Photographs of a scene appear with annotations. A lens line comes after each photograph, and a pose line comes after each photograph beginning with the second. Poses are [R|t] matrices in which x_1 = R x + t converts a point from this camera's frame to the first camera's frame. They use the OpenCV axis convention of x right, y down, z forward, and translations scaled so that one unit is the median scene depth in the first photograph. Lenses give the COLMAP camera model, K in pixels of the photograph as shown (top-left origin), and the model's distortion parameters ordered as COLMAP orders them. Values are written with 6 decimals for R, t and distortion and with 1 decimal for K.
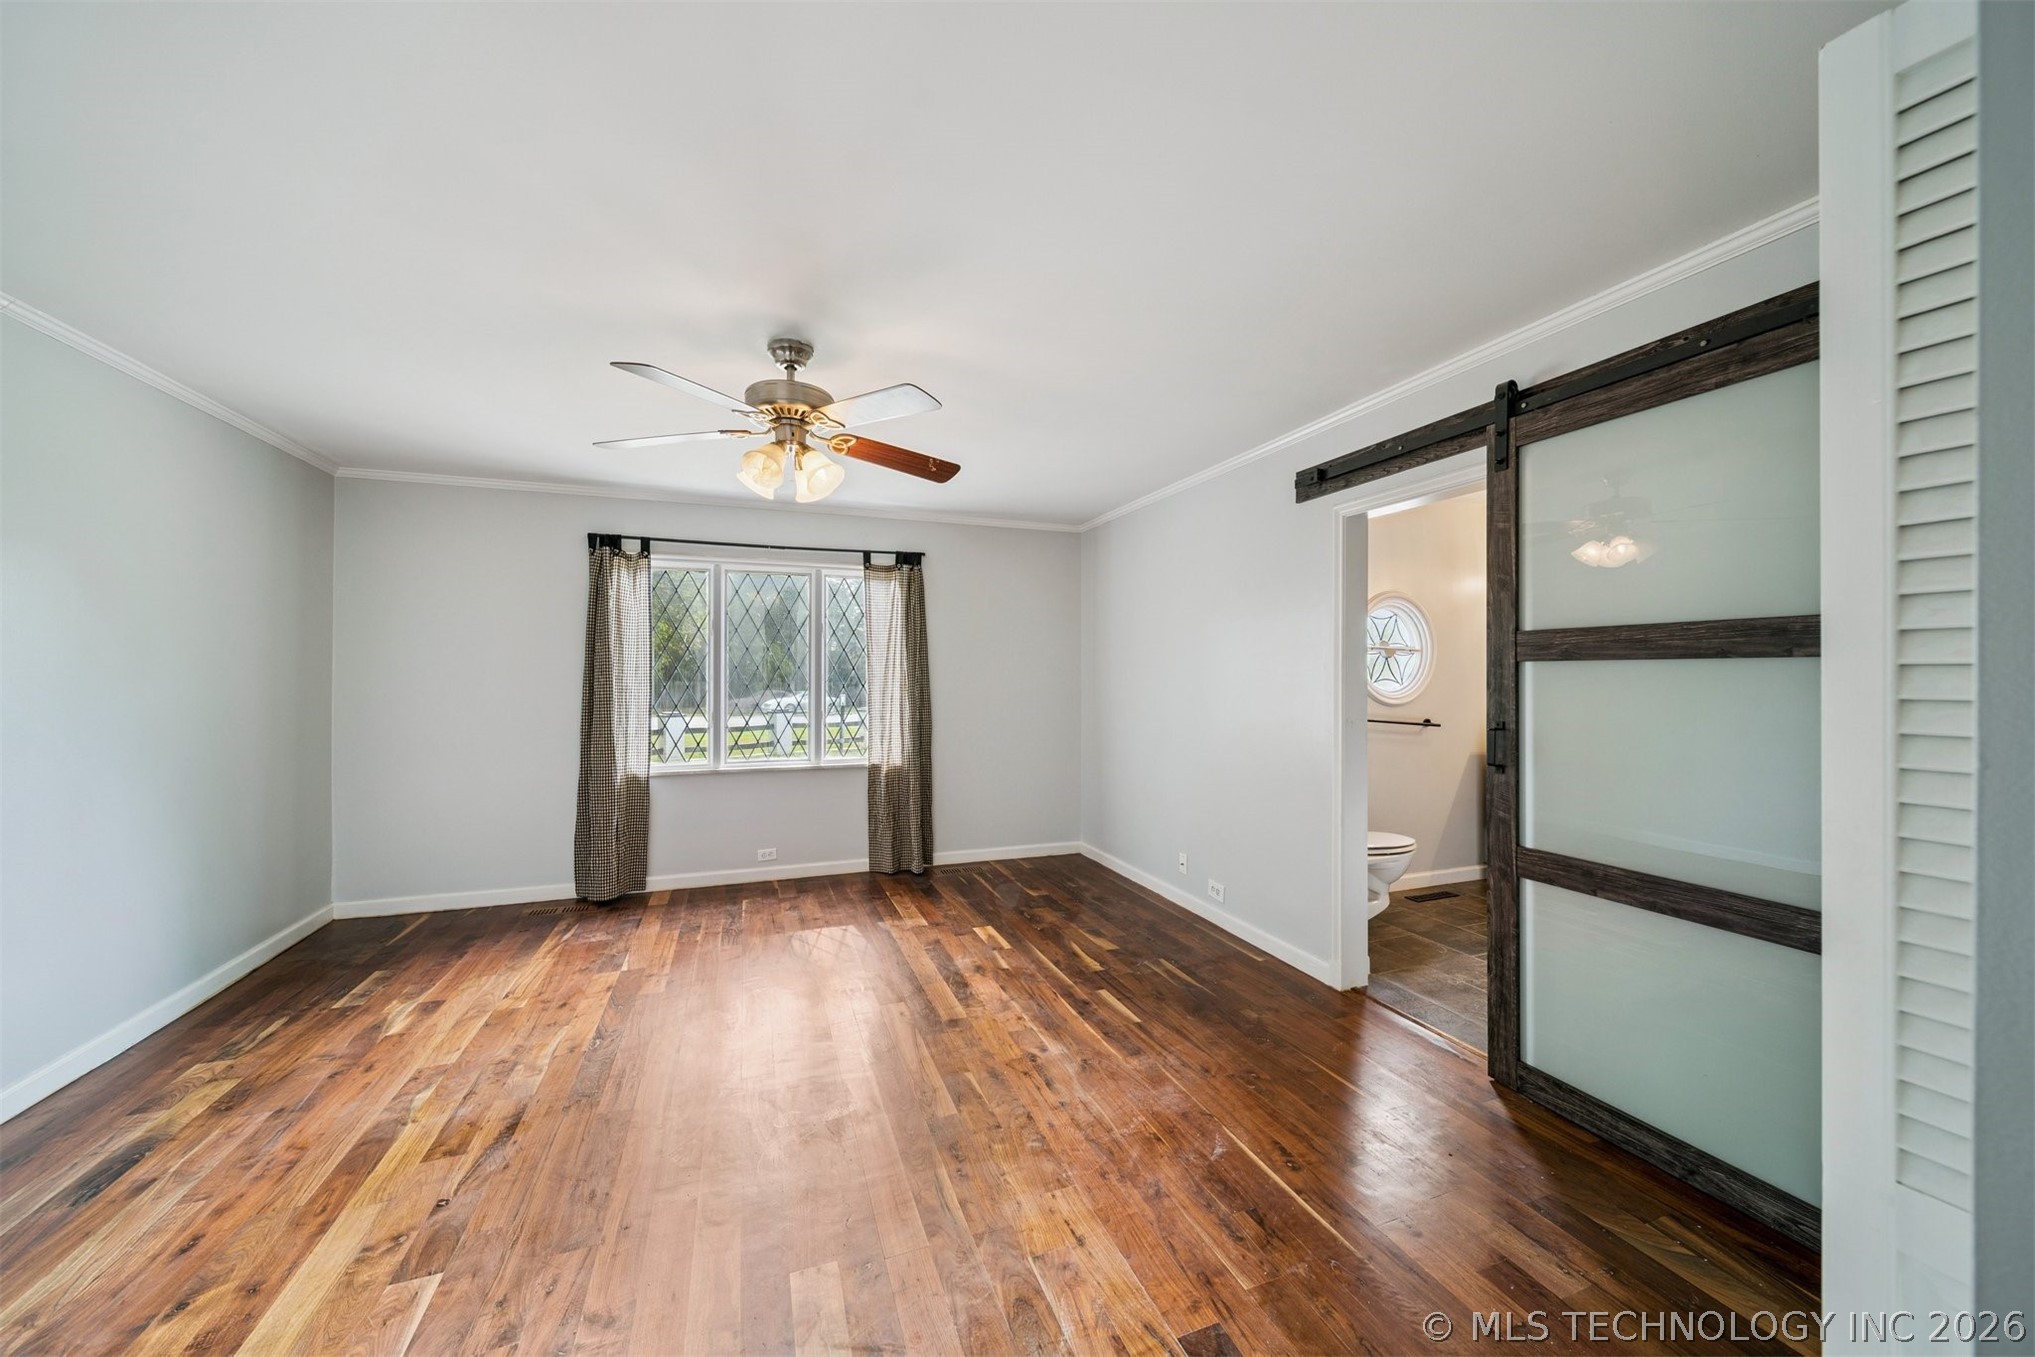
lens RADIAL K [[714.7, 0, 1002.9], [0, 714.7, 666.7], [0, 0, 1]] dist [0.000007, -0.000364]
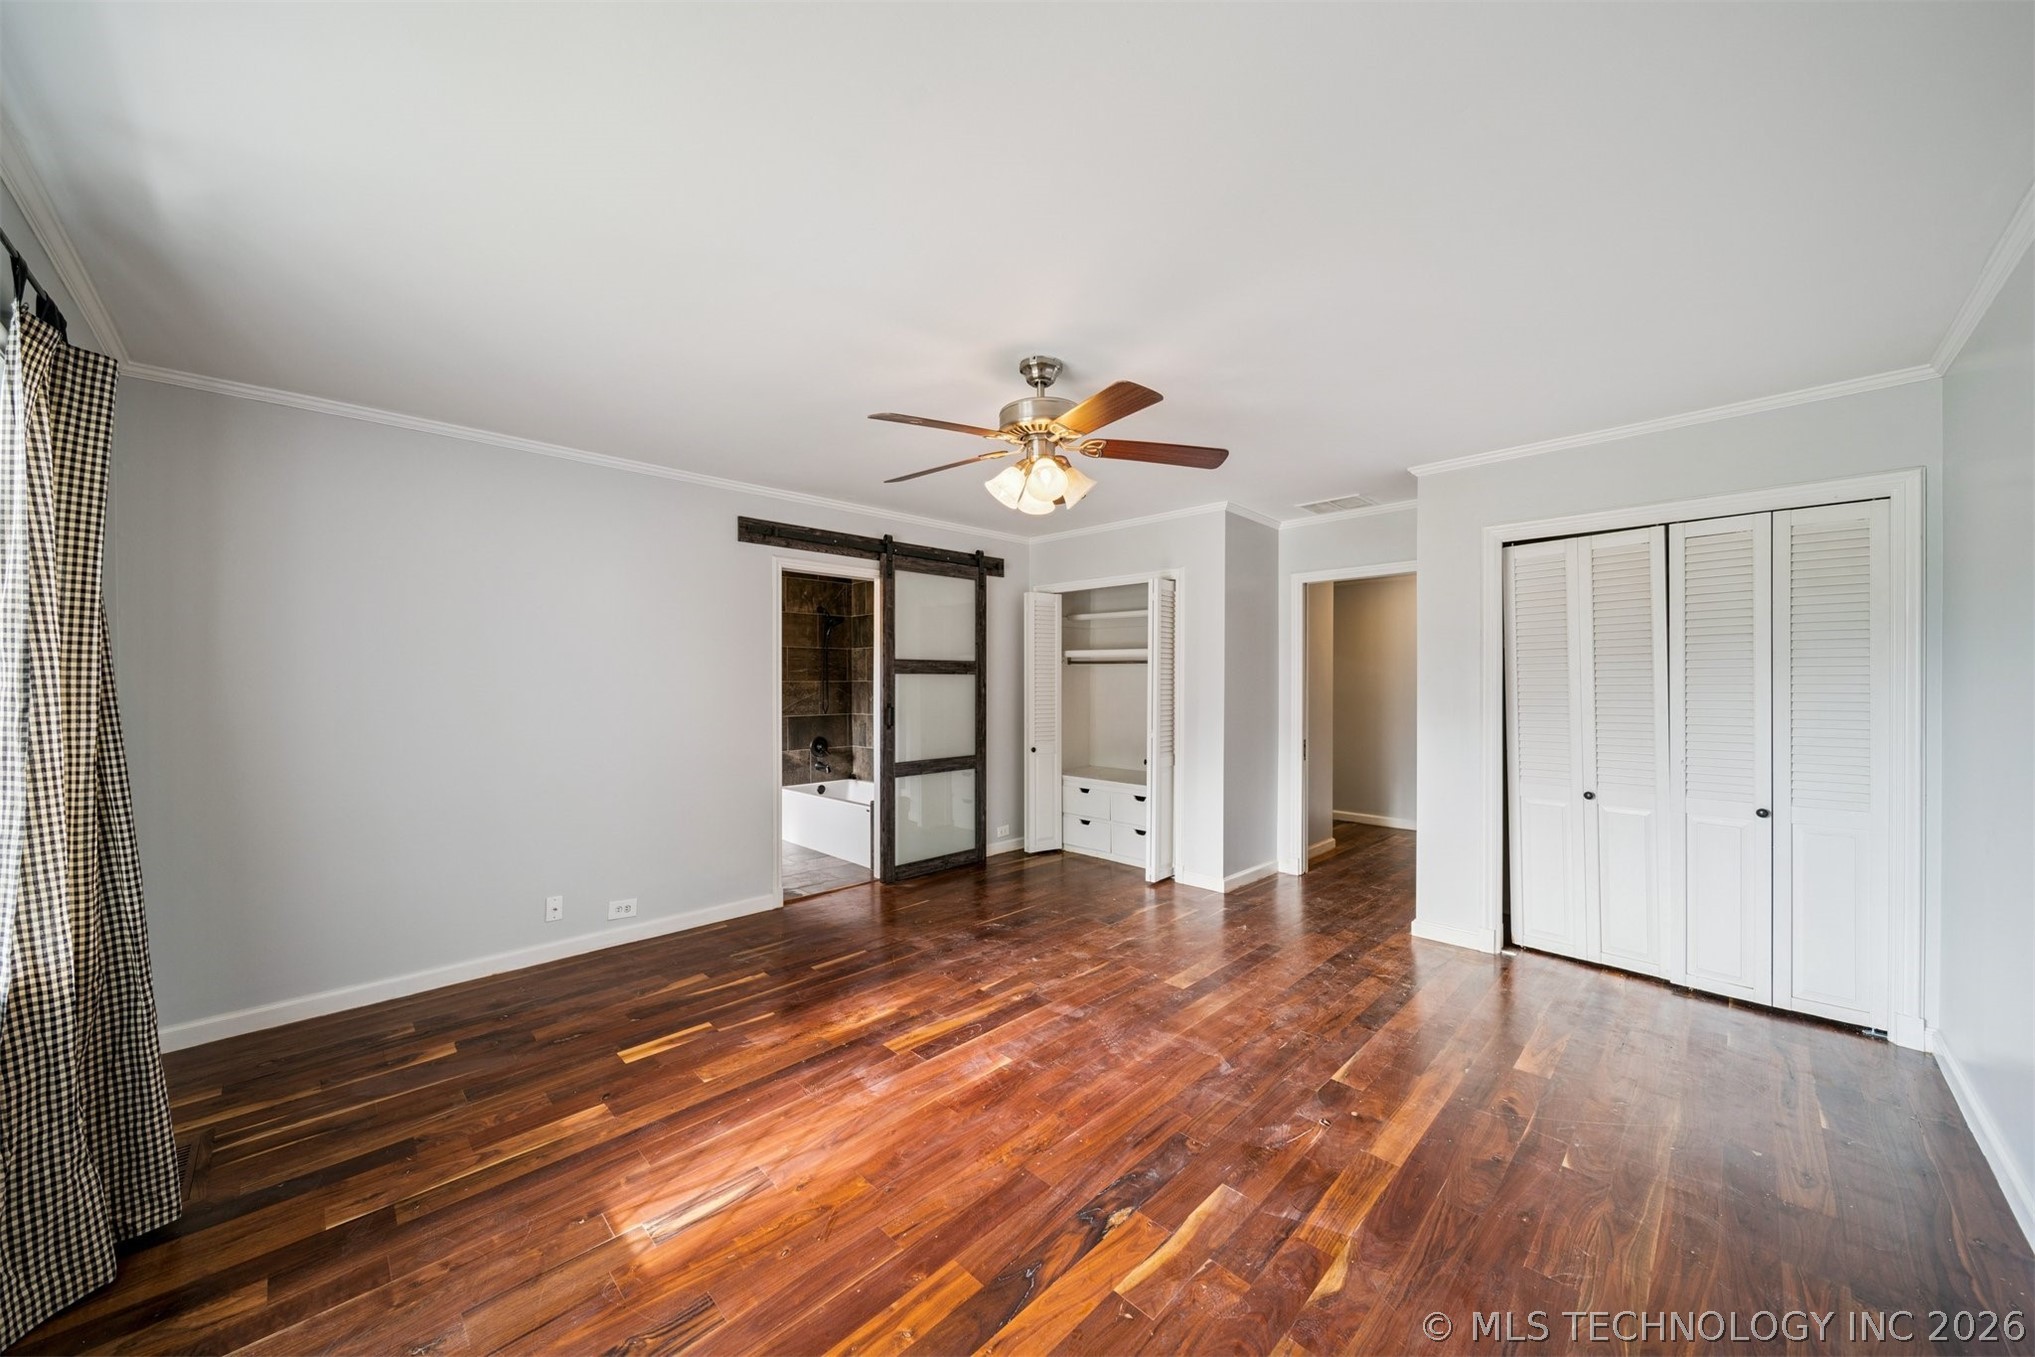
lens RADIAL K [[714.7, 0, 1002.9], [0, 714.7, 666.7], [0, 0, 1]] dist [0.000007, -0.000364]
pose [[-0.404321, 0.014819, 0.914497, -0.851199], [-0.008843, 0.999759, -0.020110, 0.007739], [-0.914574, -0.016217, -0.404092, 1.017116]]
